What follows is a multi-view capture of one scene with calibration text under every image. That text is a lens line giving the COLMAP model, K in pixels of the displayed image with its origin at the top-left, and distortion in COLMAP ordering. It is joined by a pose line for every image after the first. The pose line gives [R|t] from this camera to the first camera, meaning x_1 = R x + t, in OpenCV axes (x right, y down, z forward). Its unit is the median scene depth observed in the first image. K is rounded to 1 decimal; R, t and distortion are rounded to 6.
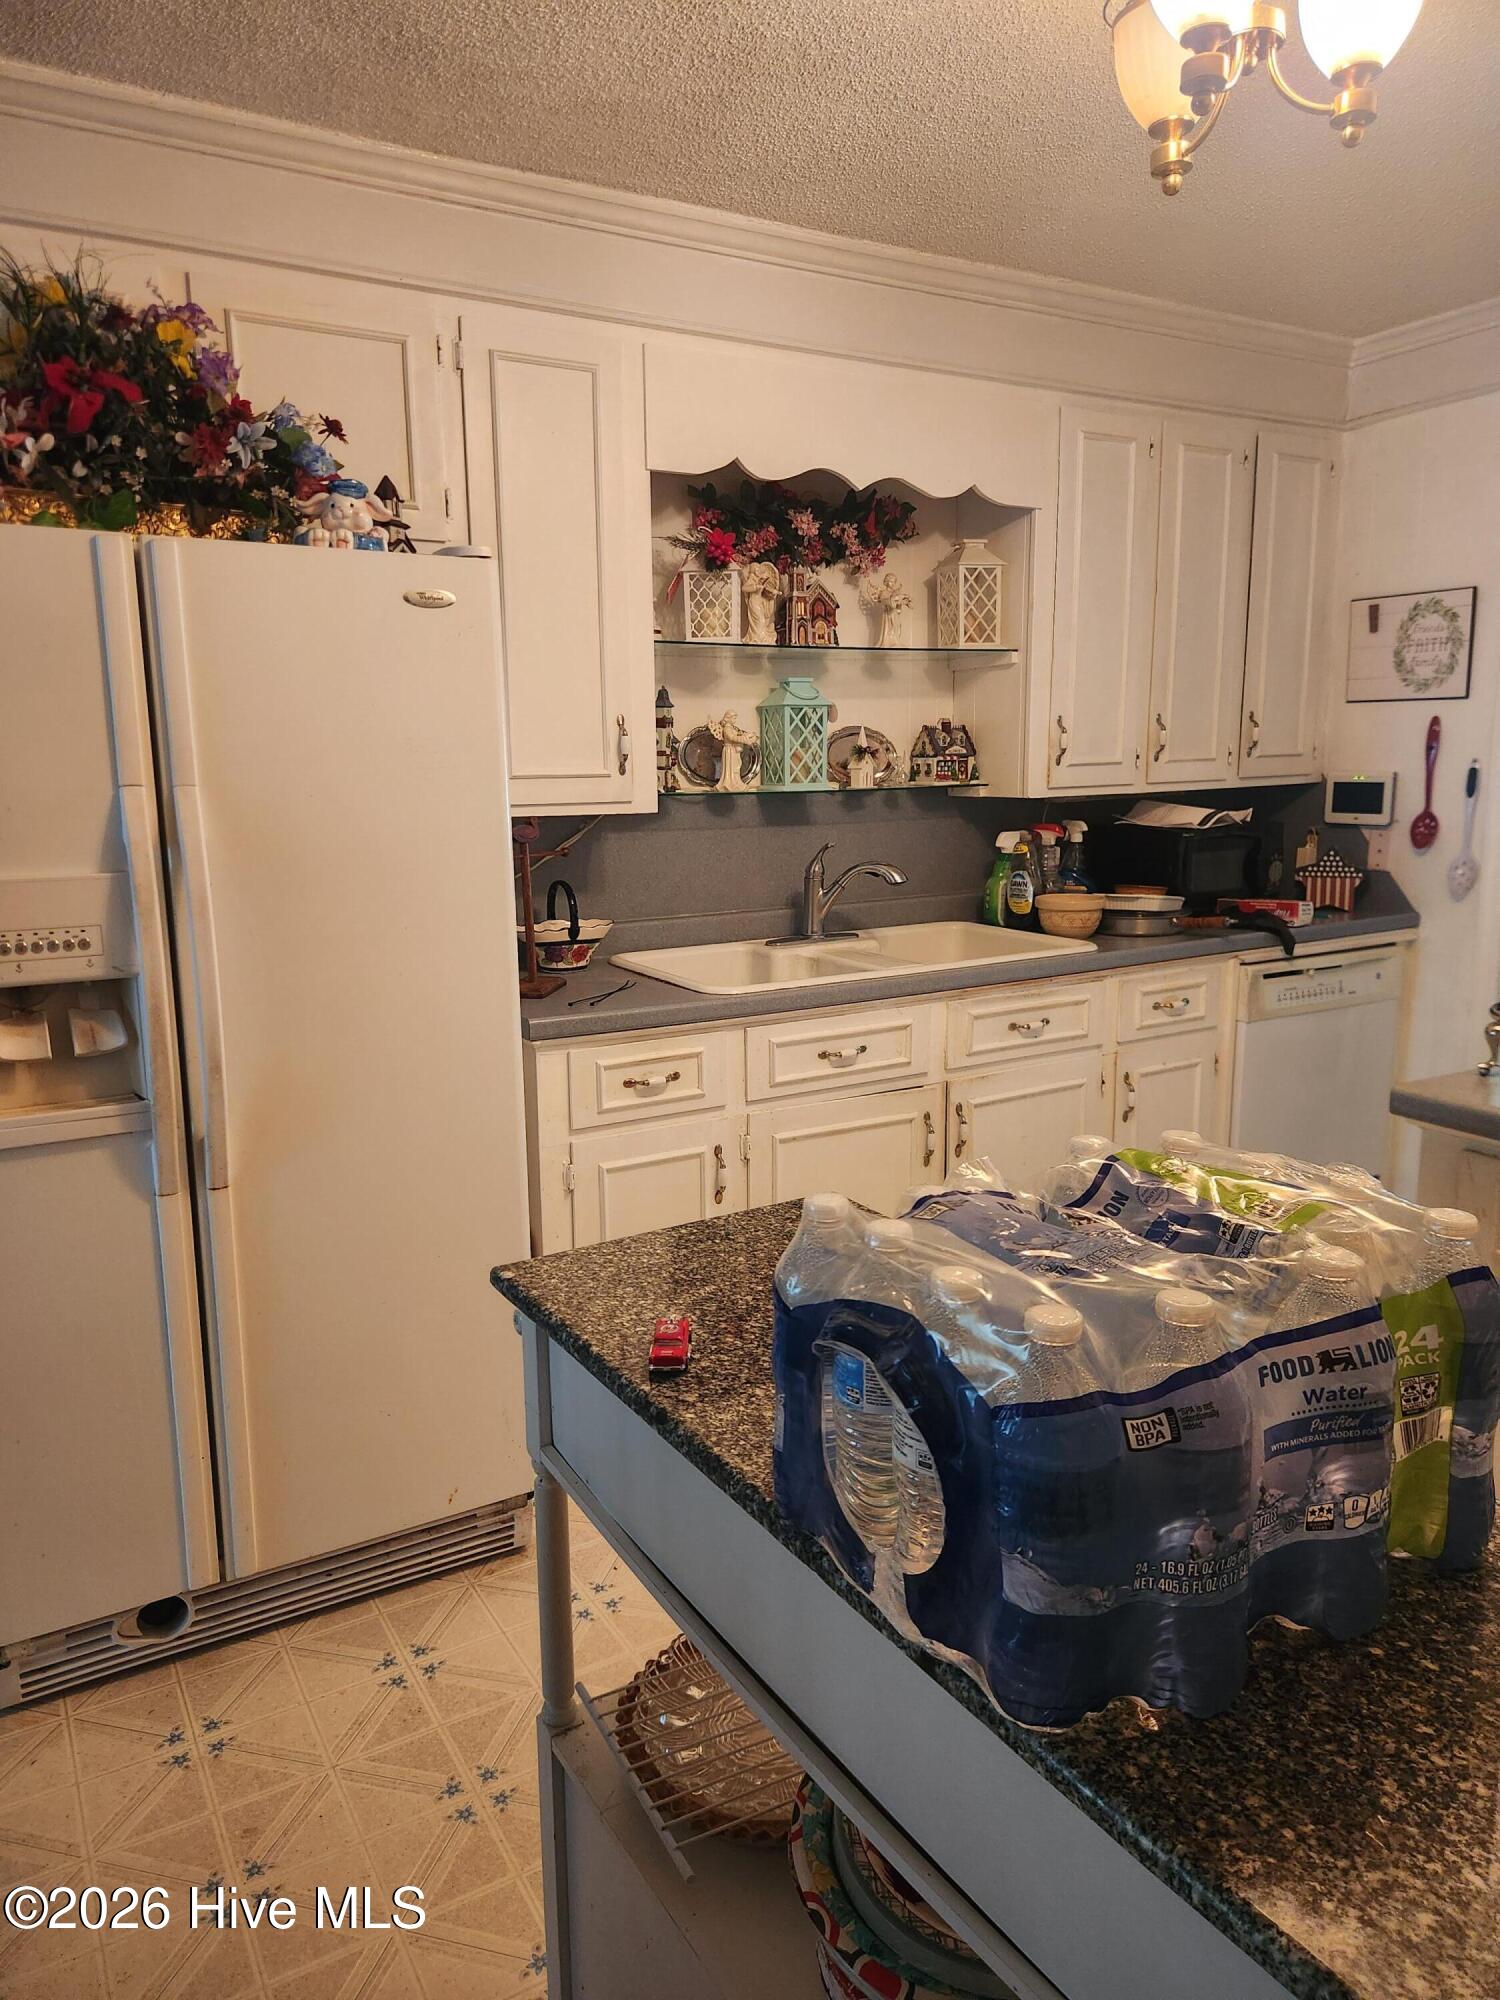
lens RADIAL K [[1339.9, 0, 740.6], [0, 1339.9, 991.8], [0, 0, 1]] dist [0.087195, -0.104688]
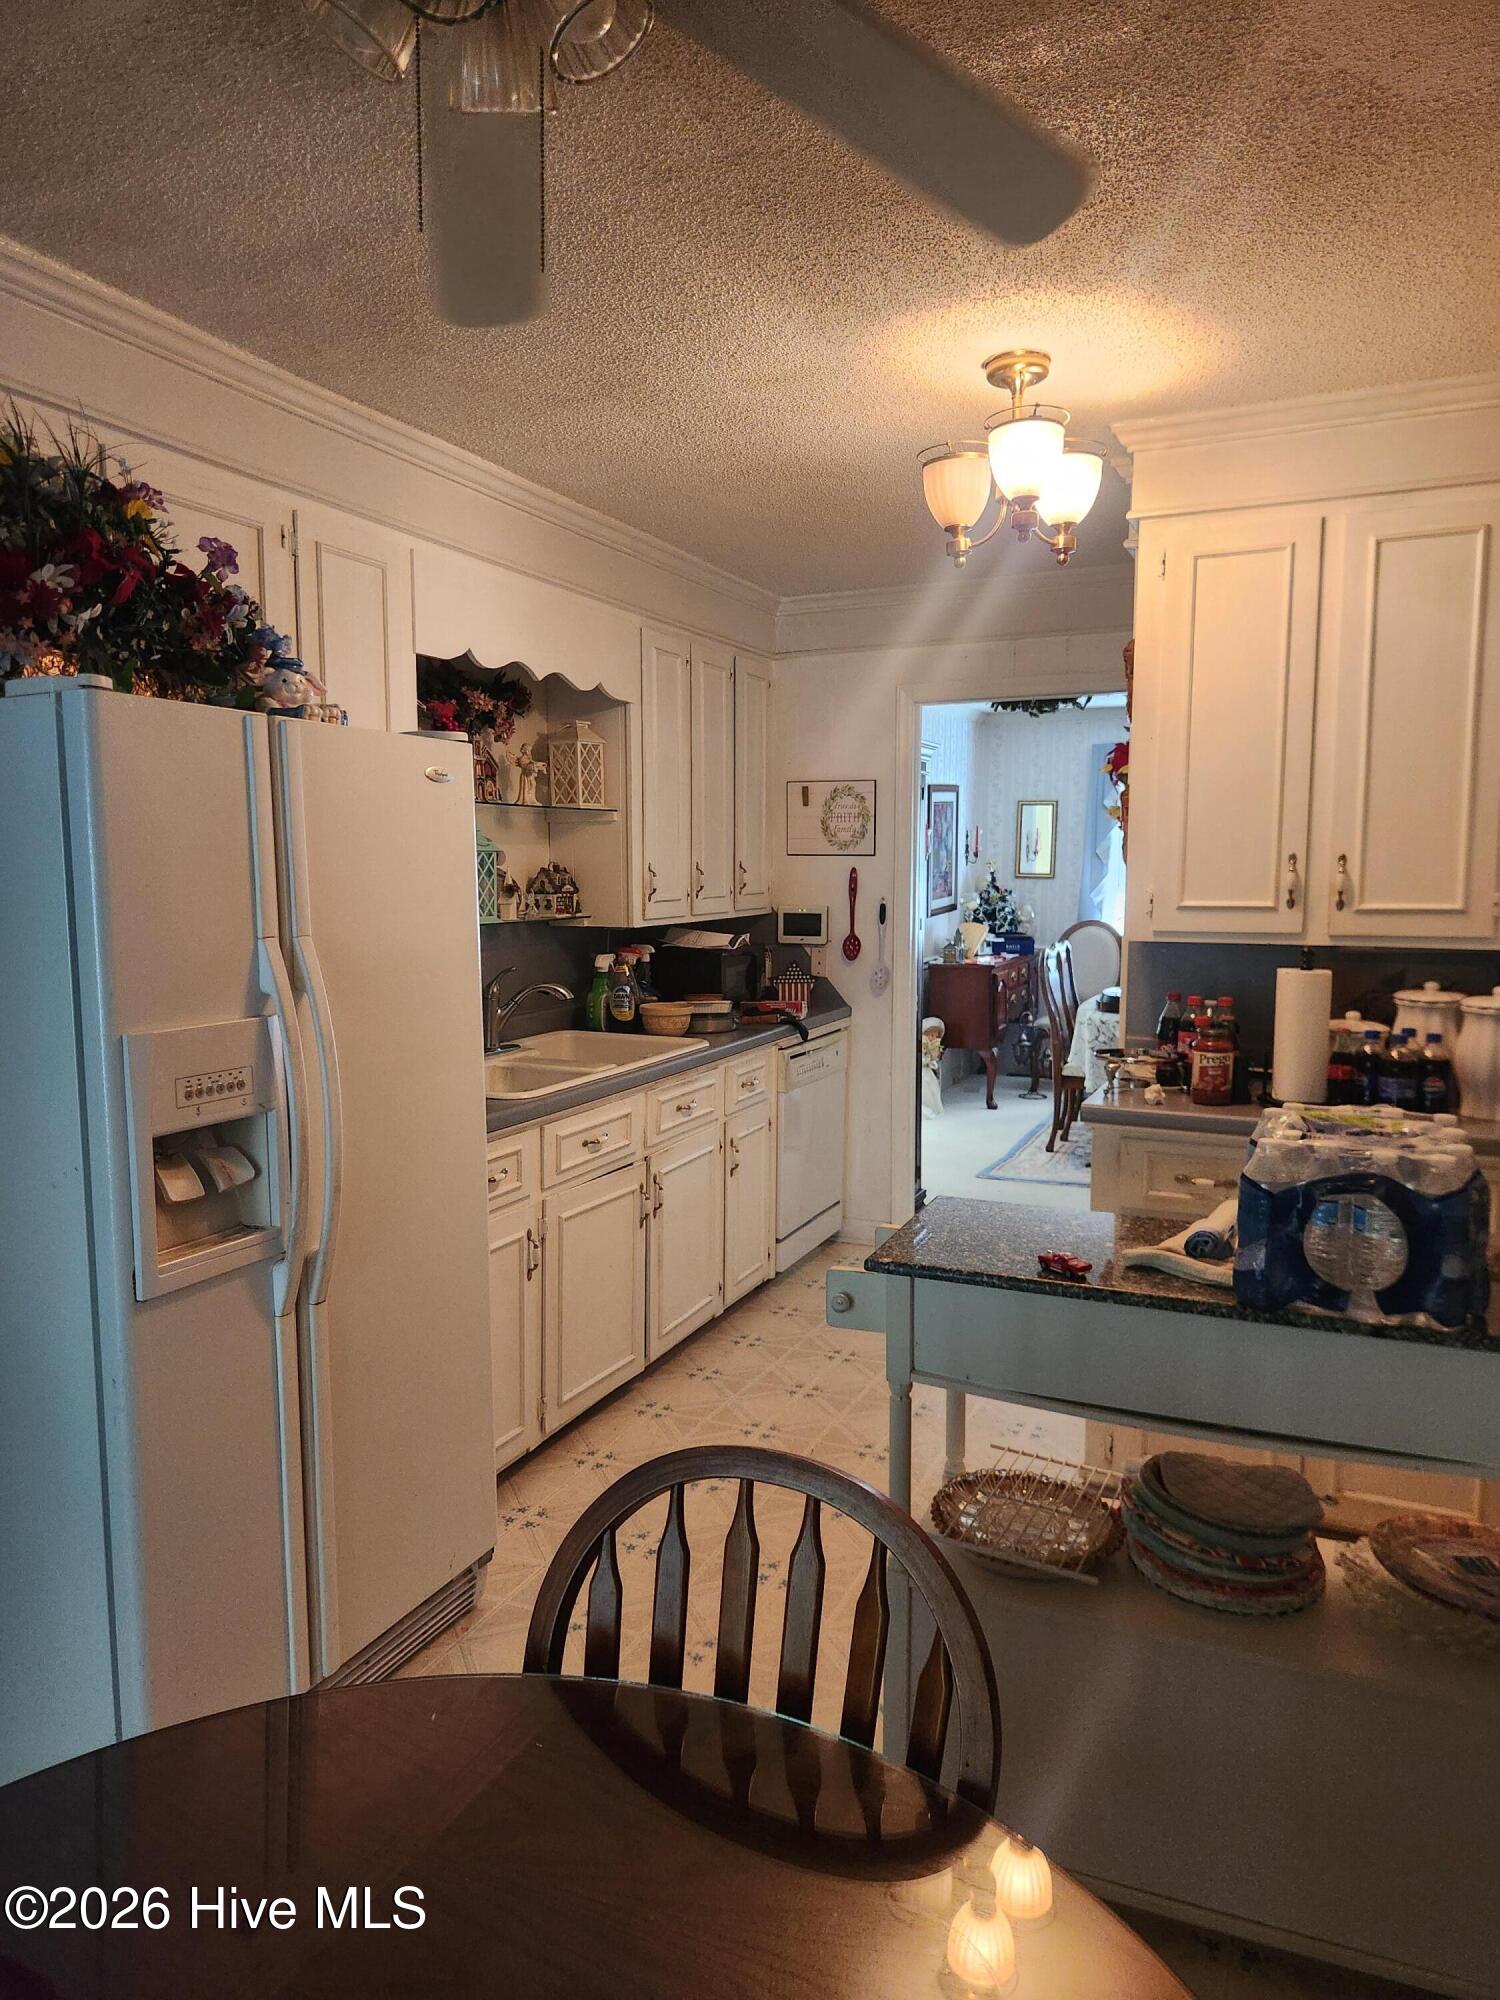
lens RADIAL K [[1339.9, 0, 740.6], [0, 1339.9, 991.8], [0, 0, 1]] dist [0.087195, -0.104688]
pose [[0.813054, -0.041024, 0.580741, -0.427709], [0.089747, 0.994423, -0.055402, -0.007192], [-0.575229, 0.097164, 0.812201, -0.057286]]
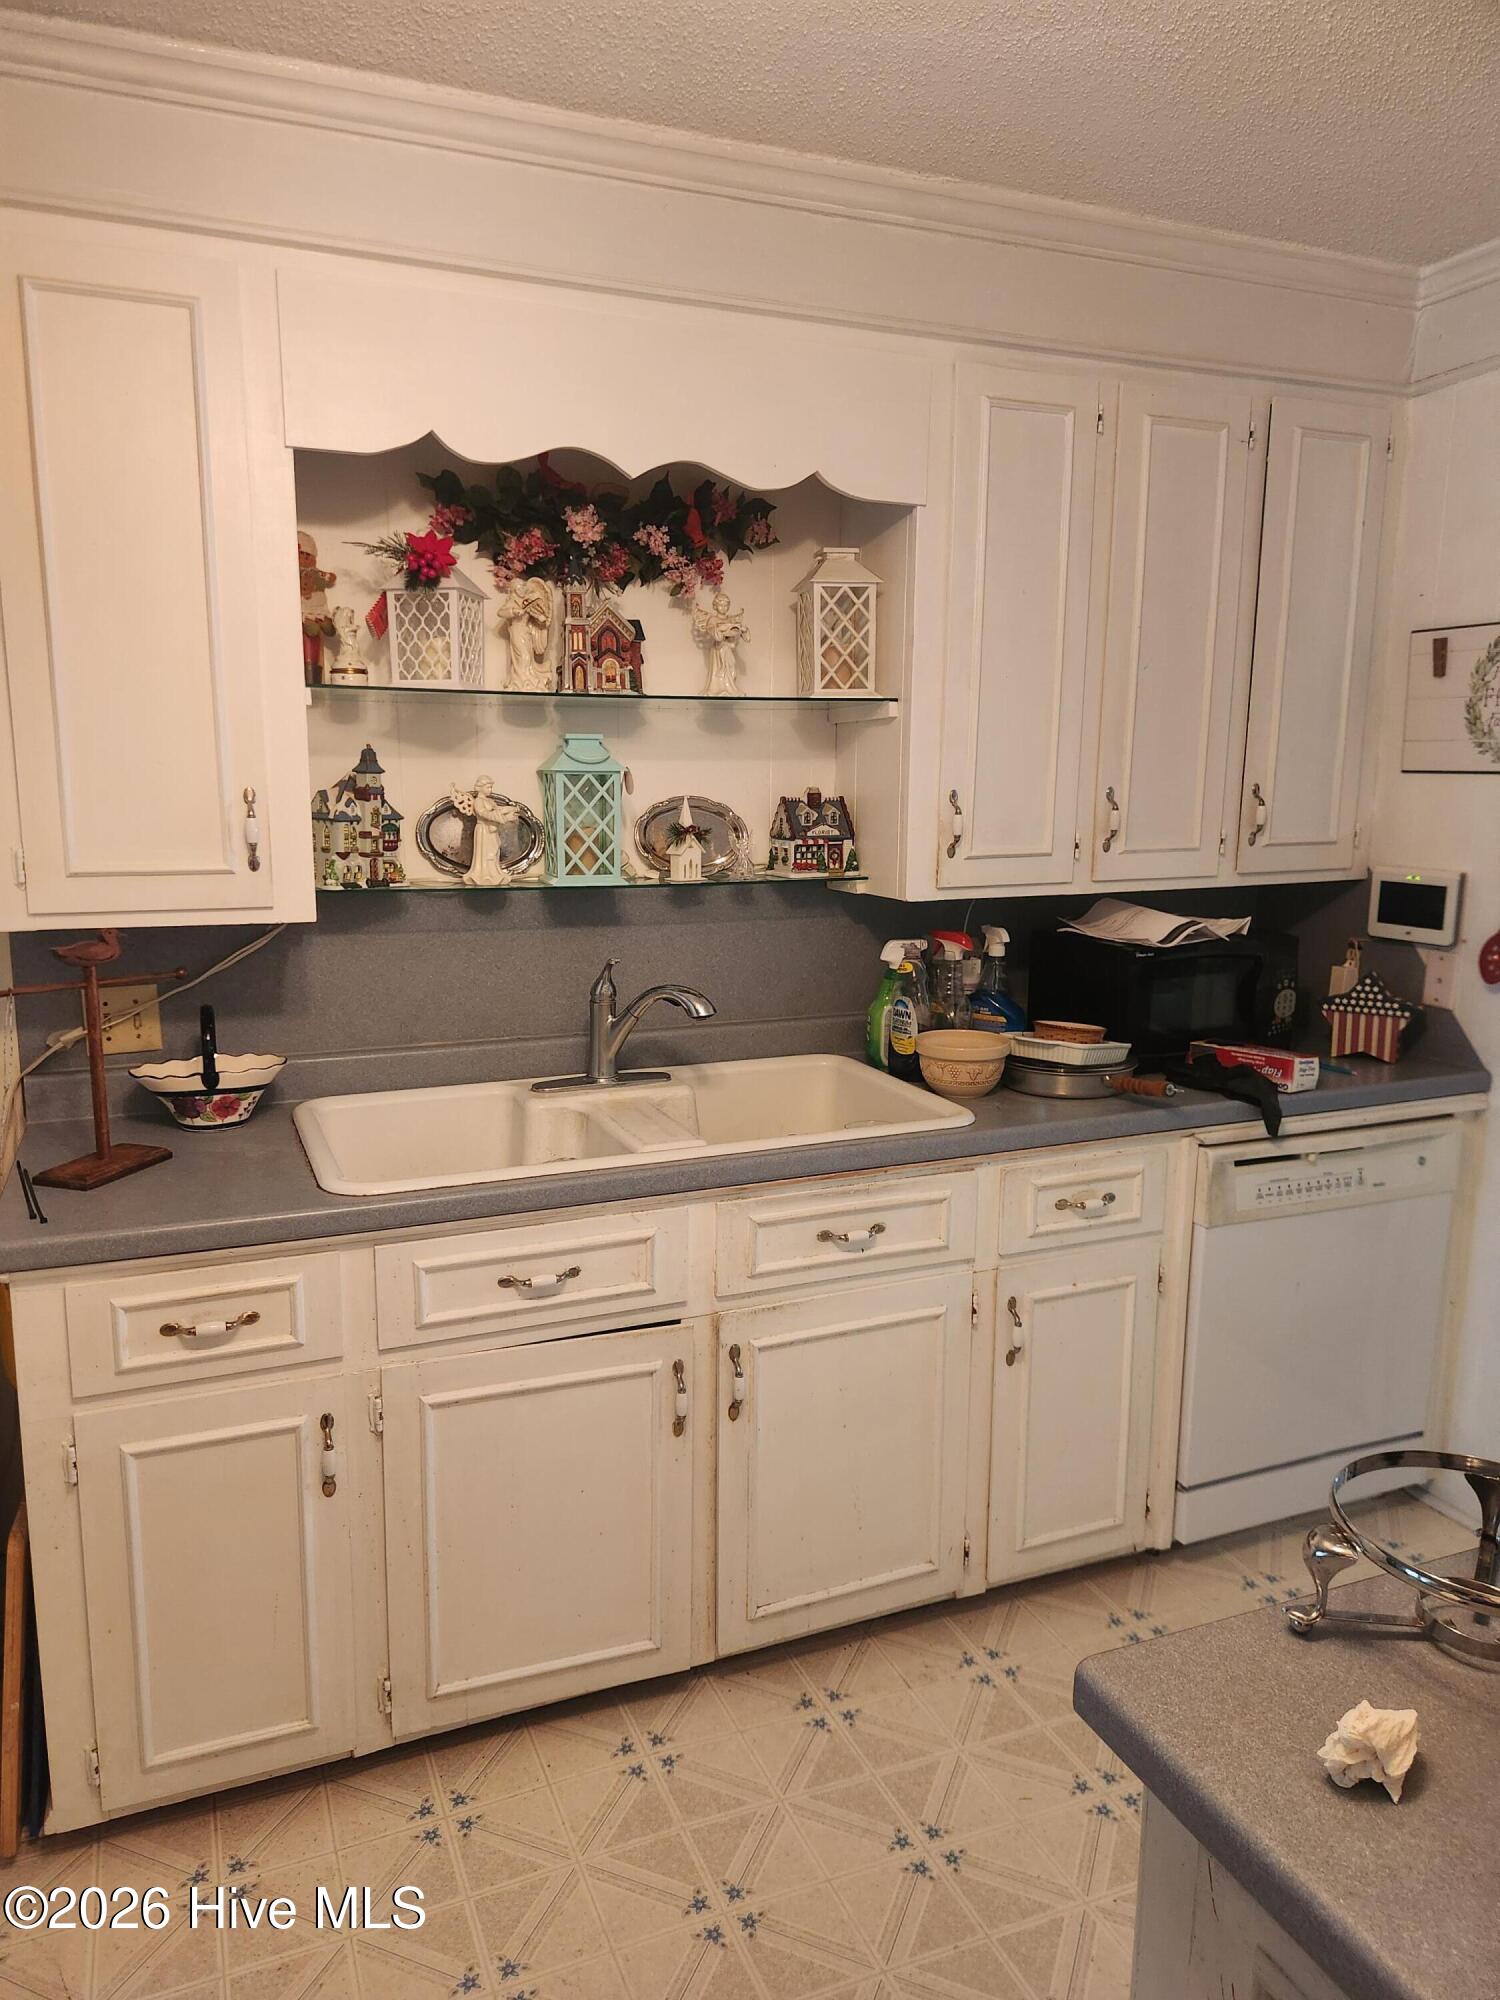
lens RADIAL K [[1335.9, 0, 728.7], [0, 1335.9, 1003.3], [0, 0, 1]] dist [0.076138, -0.074131]
pose [[0.990158, 0.040768, -0.133883, 0.217463], [-0.041509, 0.999134, -0.002750, -0.082643], [0.133655, 0.008280, 0.990993, 0.268158]]
